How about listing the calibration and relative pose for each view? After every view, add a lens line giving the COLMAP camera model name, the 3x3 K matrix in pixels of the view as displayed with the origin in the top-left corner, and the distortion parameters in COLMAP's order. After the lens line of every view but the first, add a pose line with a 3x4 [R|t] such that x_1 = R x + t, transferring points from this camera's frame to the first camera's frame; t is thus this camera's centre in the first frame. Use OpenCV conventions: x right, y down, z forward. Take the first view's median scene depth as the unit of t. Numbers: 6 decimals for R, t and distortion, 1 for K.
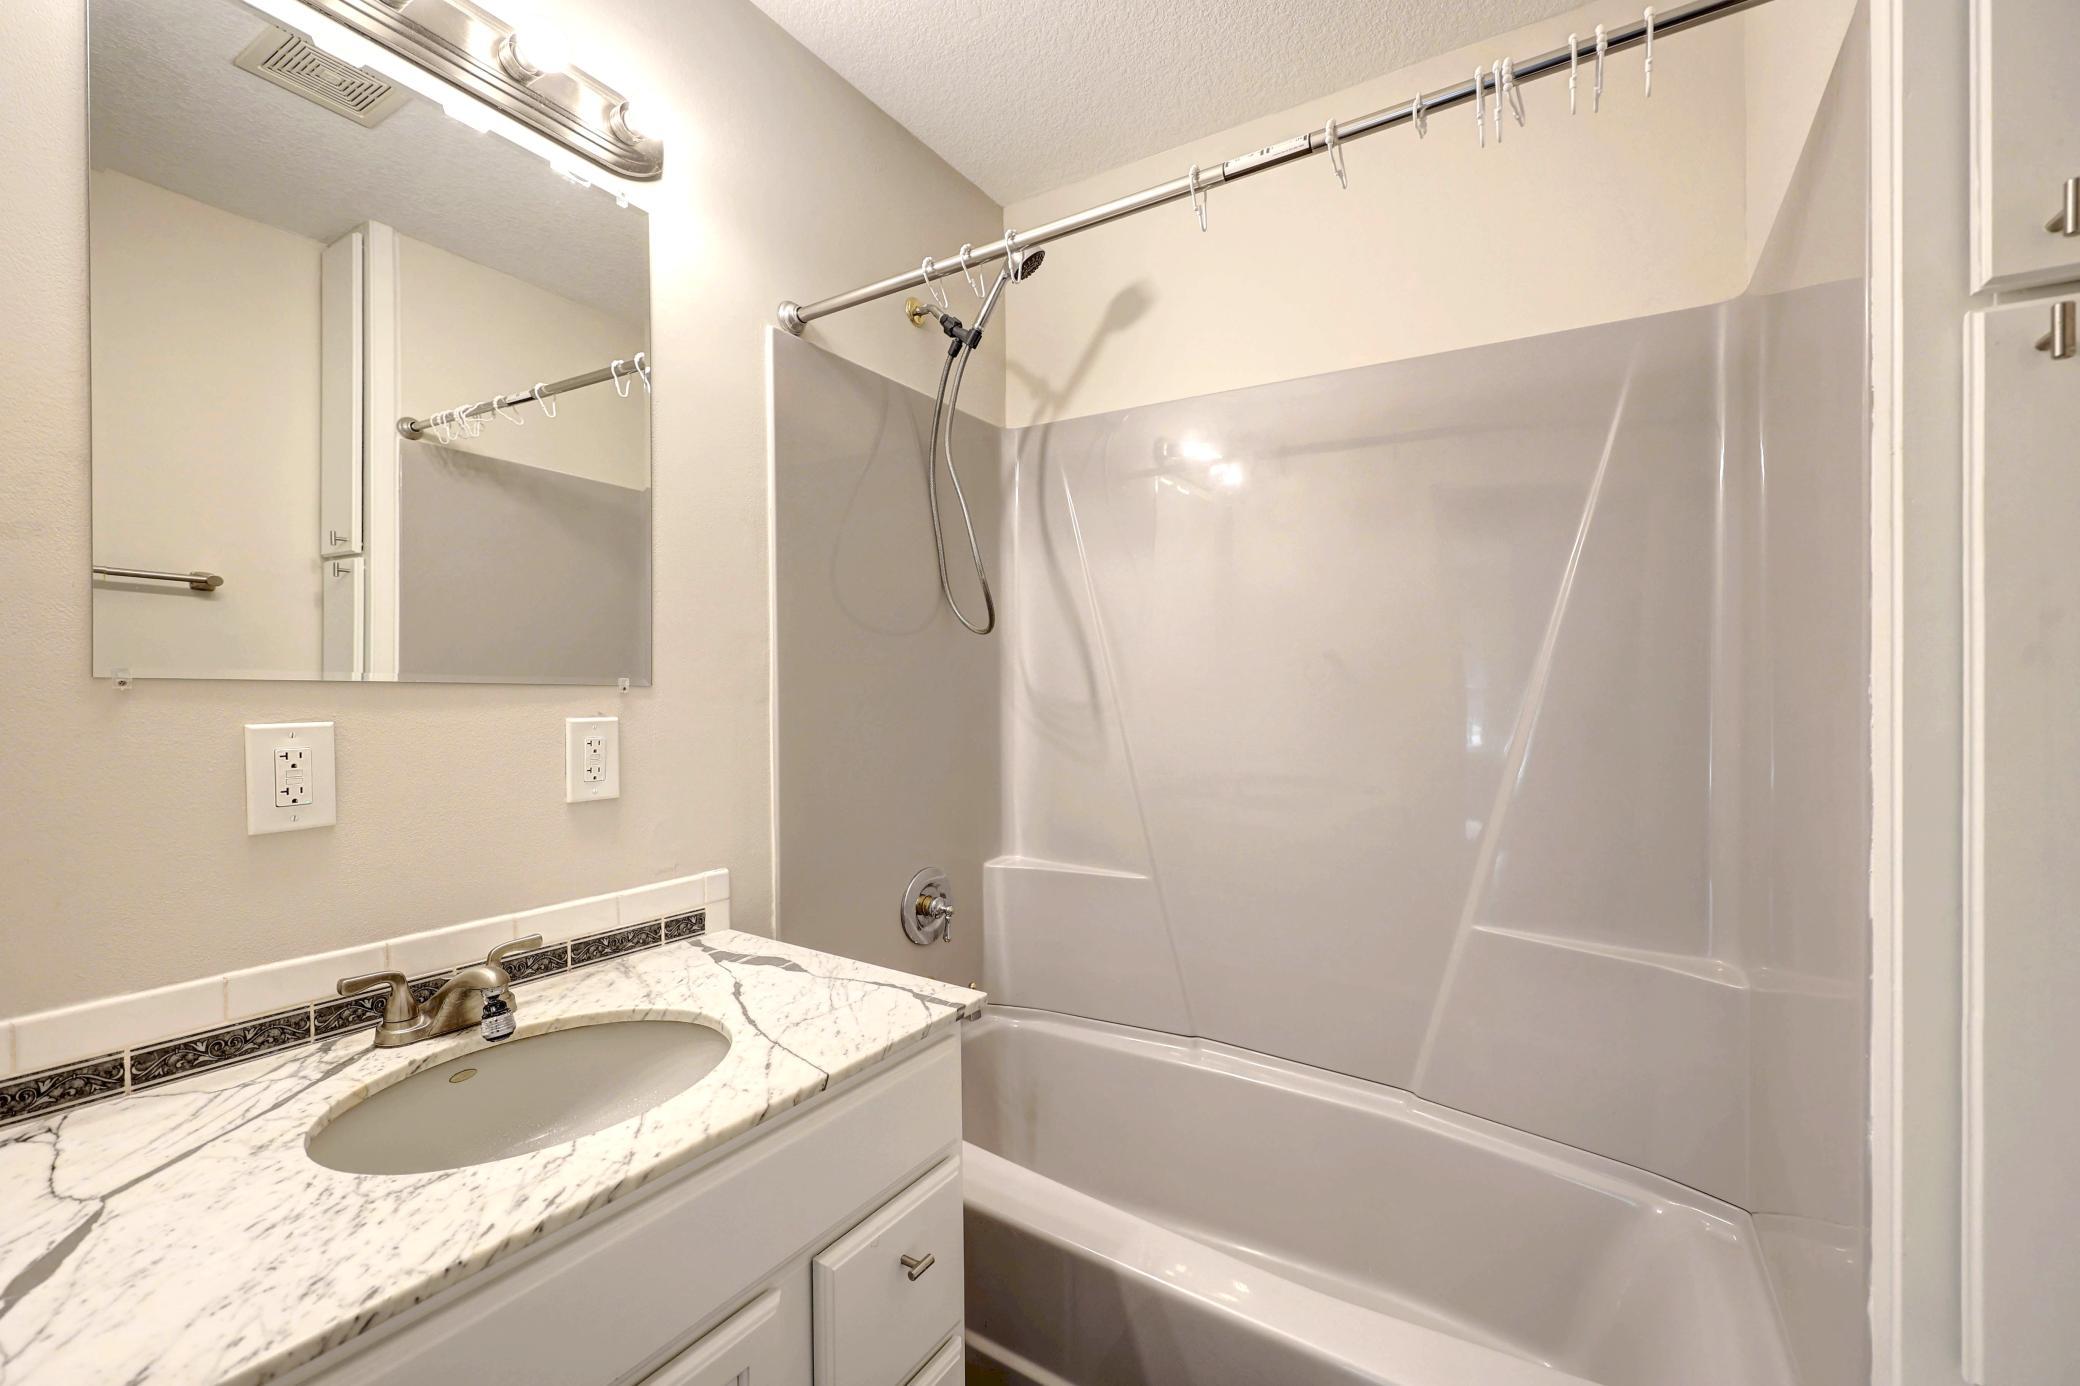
lens RADIAL K [[840.5, 0, 1050.0], [0, 840.5, 731.3], [0, 0, 1]] dist [0.000760, -0.000258]
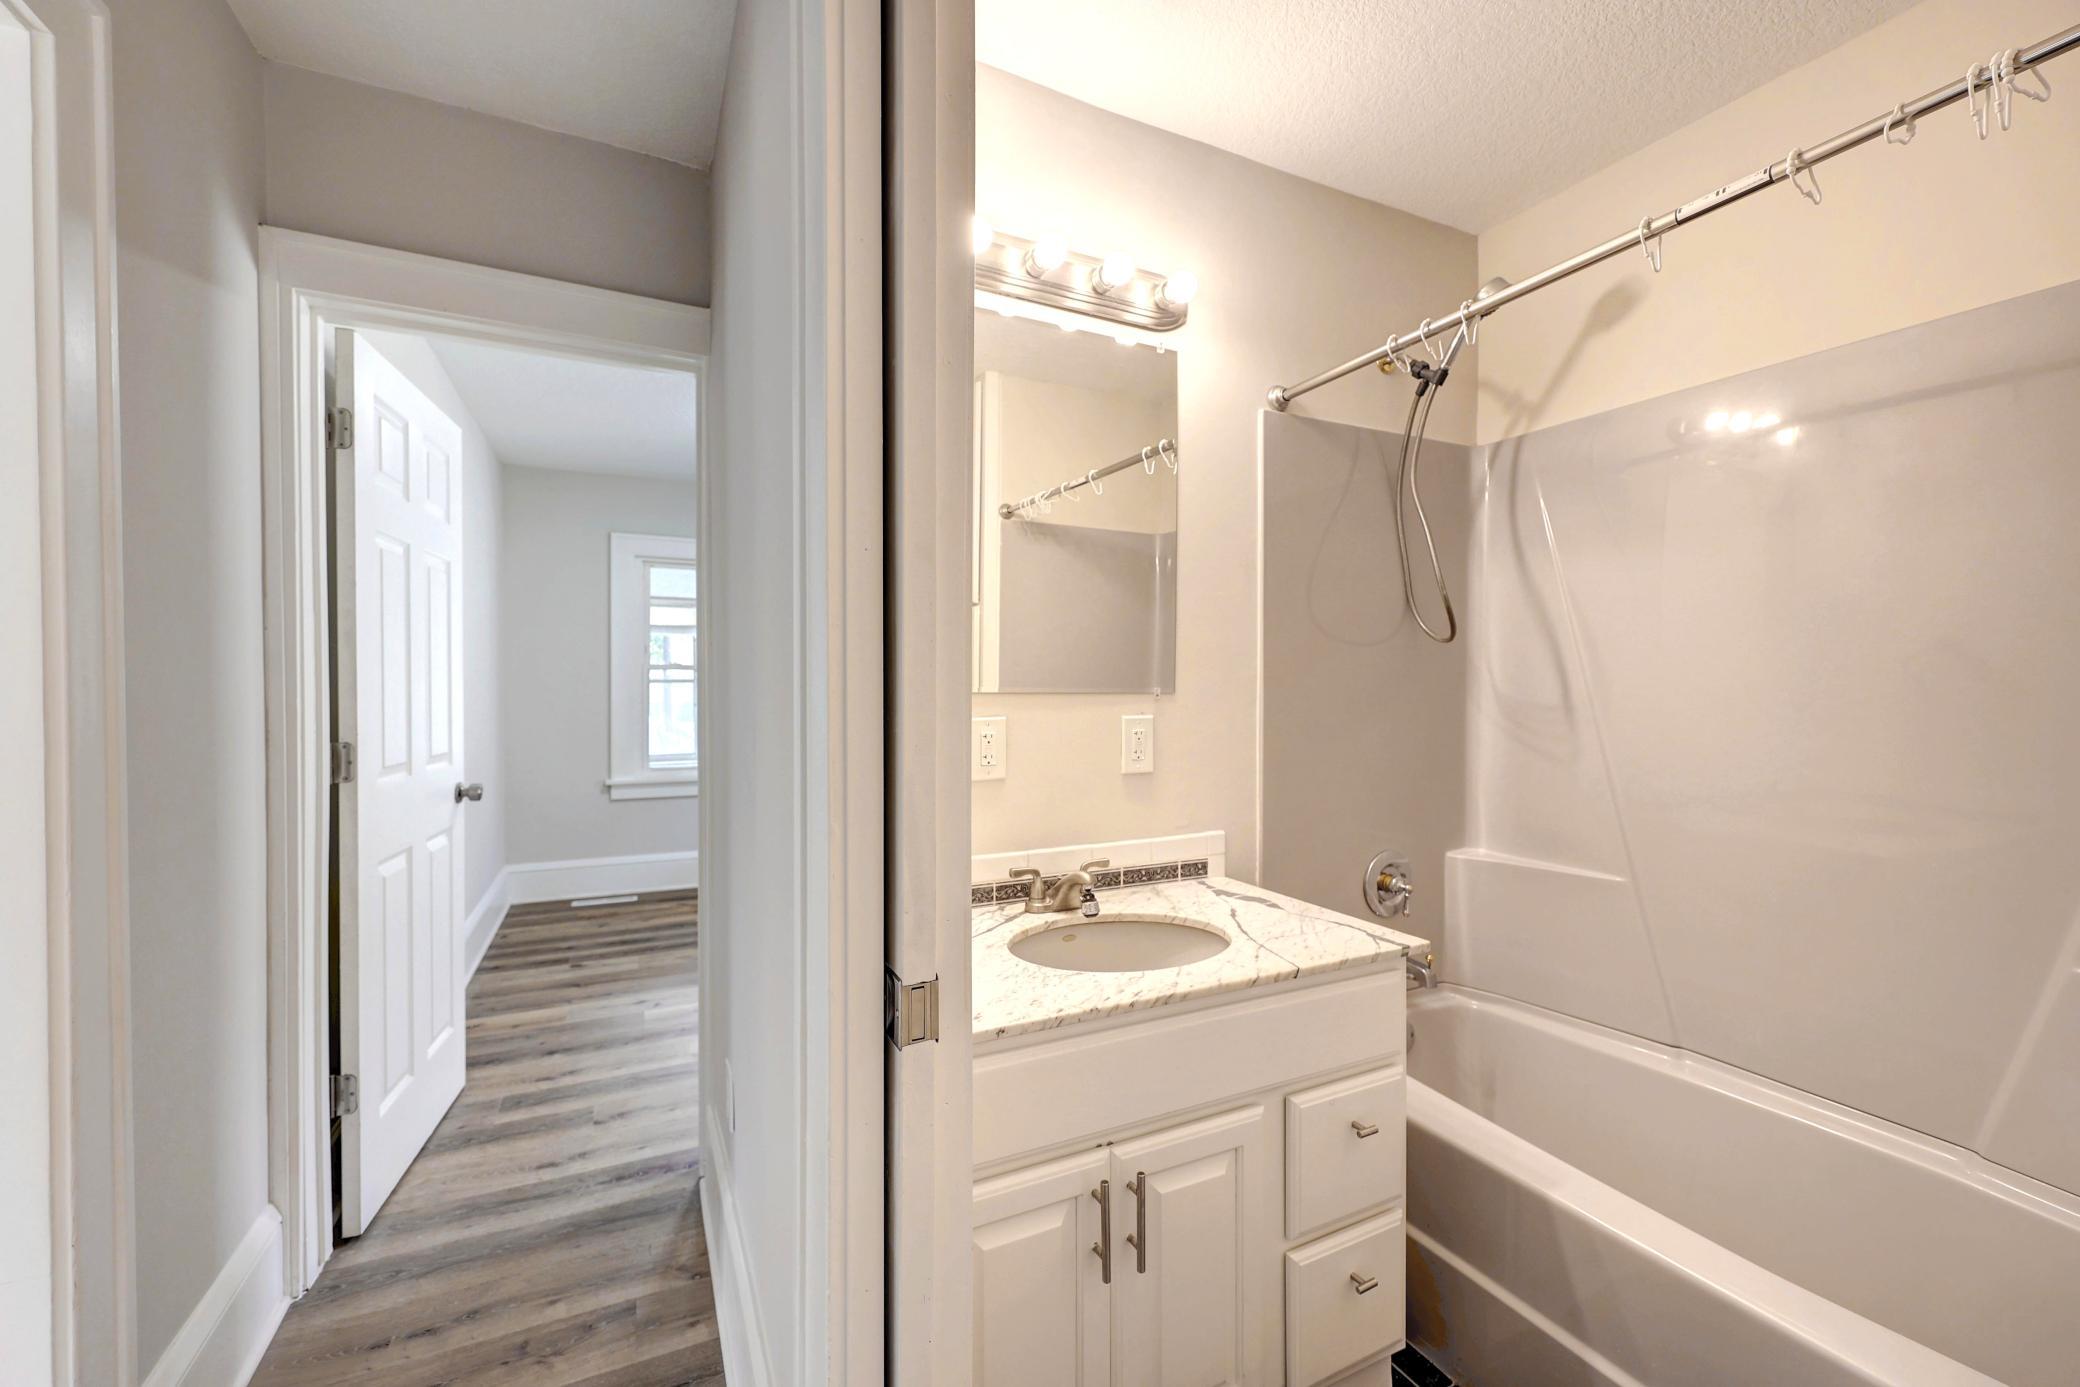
lens RADIAL K [[840.5, 0, 1050.0], [0, 840.5, 731.8], [0, 0, 1]] dist [0.000760, -0.000258]
pose [[0.852495, 0.013763, -0.522554, 0.075470], [-0.015129, 0.999884, 0.001653, 0.010405], [0.522516, 0.006496, 0.852605, -0.285789]]
